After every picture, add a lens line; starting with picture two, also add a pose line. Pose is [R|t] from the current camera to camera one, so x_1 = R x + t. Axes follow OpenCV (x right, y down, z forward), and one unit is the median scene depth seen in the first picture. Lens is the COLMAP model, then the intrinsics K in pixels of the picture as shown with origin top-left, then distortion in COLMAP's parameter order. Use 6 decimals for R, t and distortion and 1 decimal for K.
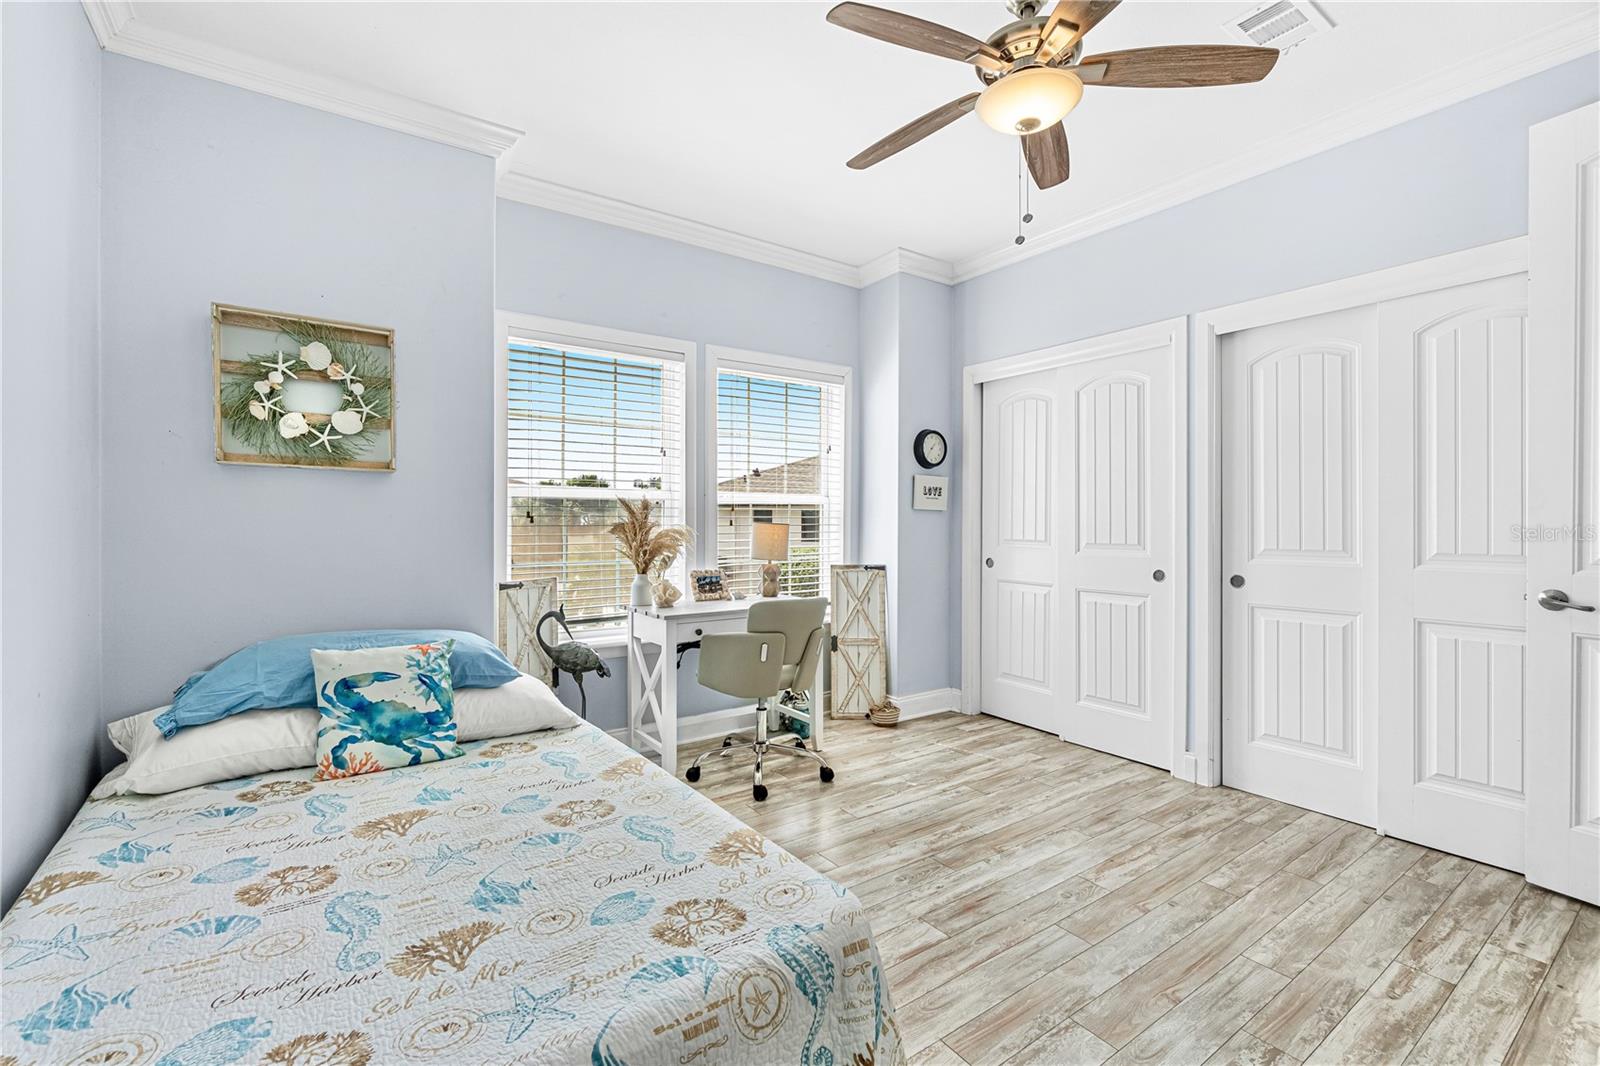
lens RADIAL K [[693.8, 0, 793.8], [0, 693.8, 525.7], [0, 0, 1]] dist [0.000113, 0.000245]
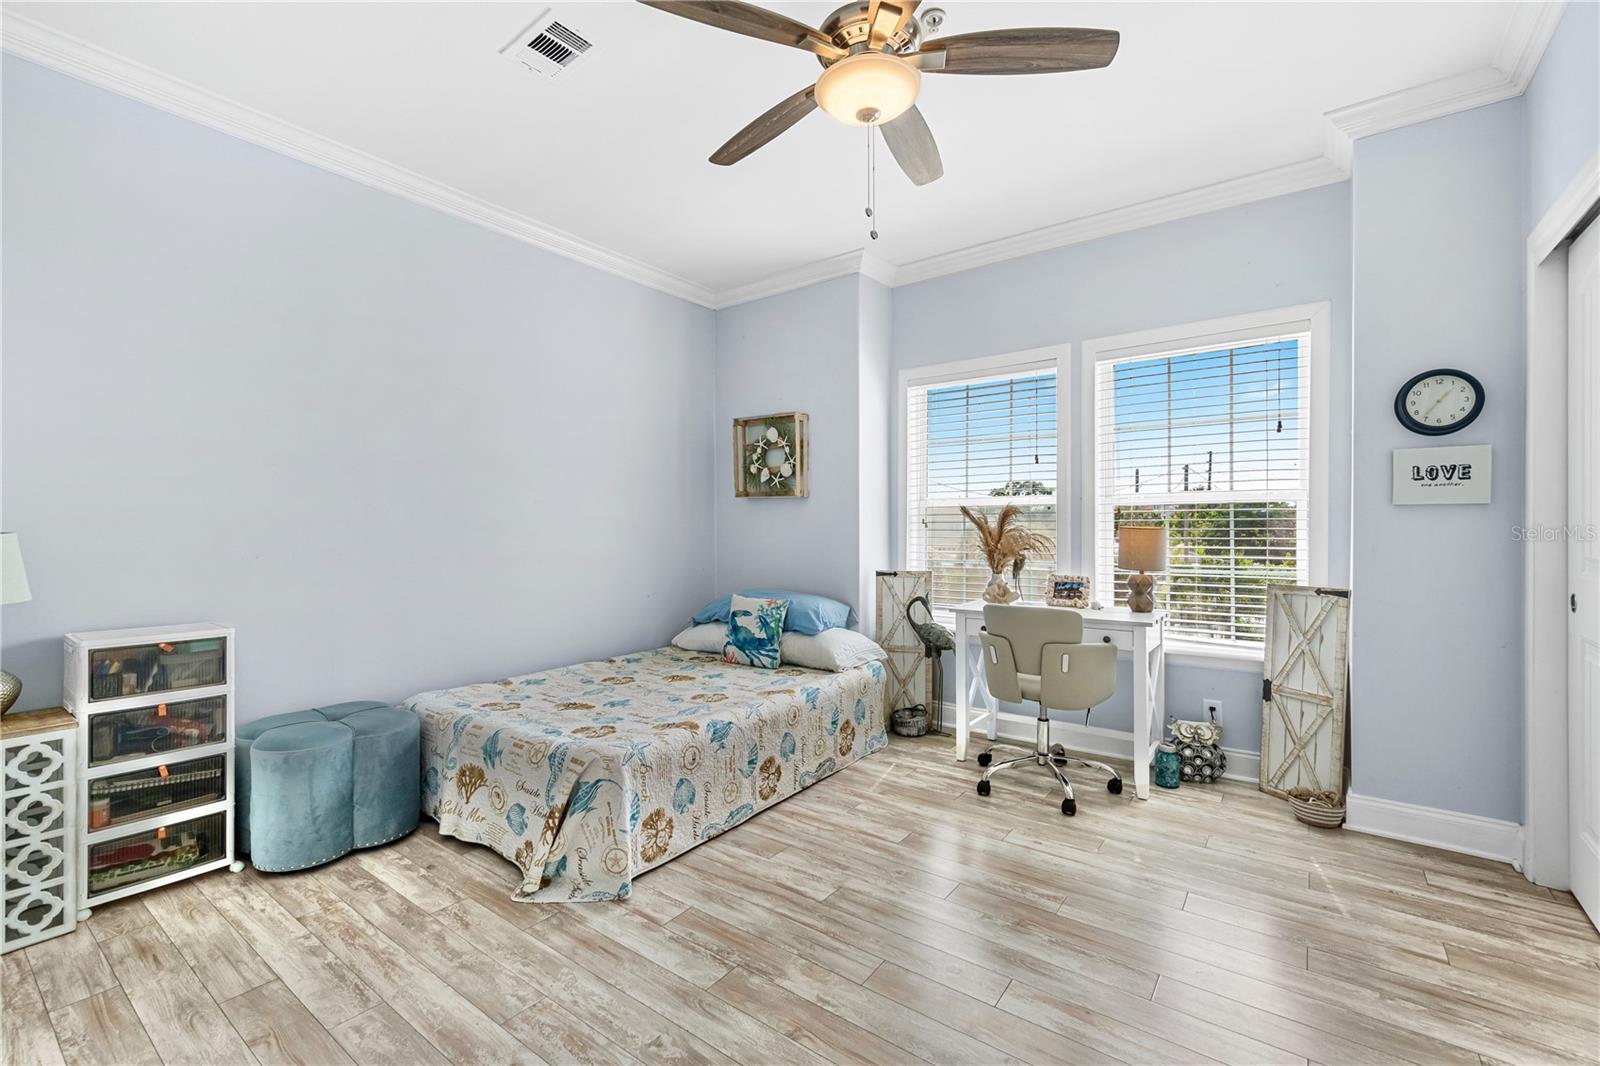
lens RADIAL K [[686.0, 0, 800.0], [0, 686.0, 533.0], [0, 0, 1]] dist [0.002105, 0.000274]
pose [[0.314342, 0.005051, -0.949296, 1.005408], [-0.001830, 0.999987, 0.004715, 0.000051], [0.949308, 0.000256, 0.314347, 0.503802]]
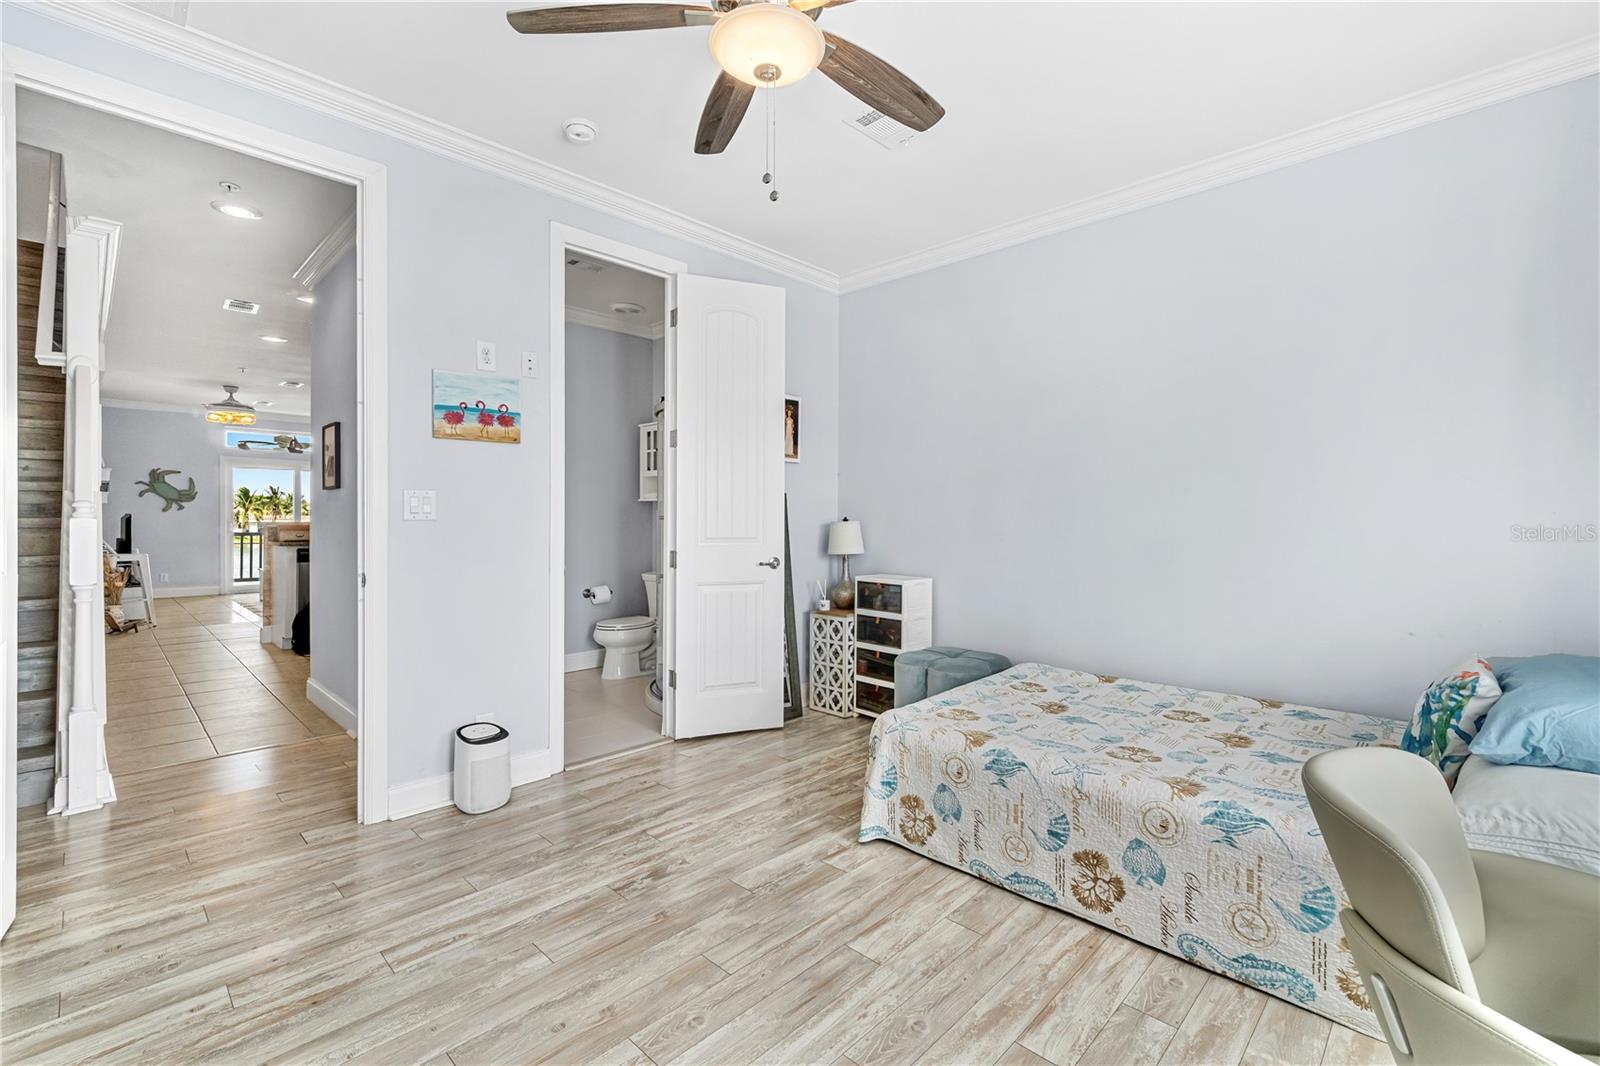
lens RADIAL K [[693.8, 0, 793.8], [0, 693.8, 525.7], [0, 0, 1]] dist [0.000113, 0.000245]
pose [[-0.982892, -0.006173, -0.184079, 0.385589], [-0.009024, 0.999852, 0.014658, -0.007364], [0.183961, 0.016068, -0.982802, 1.558159]]
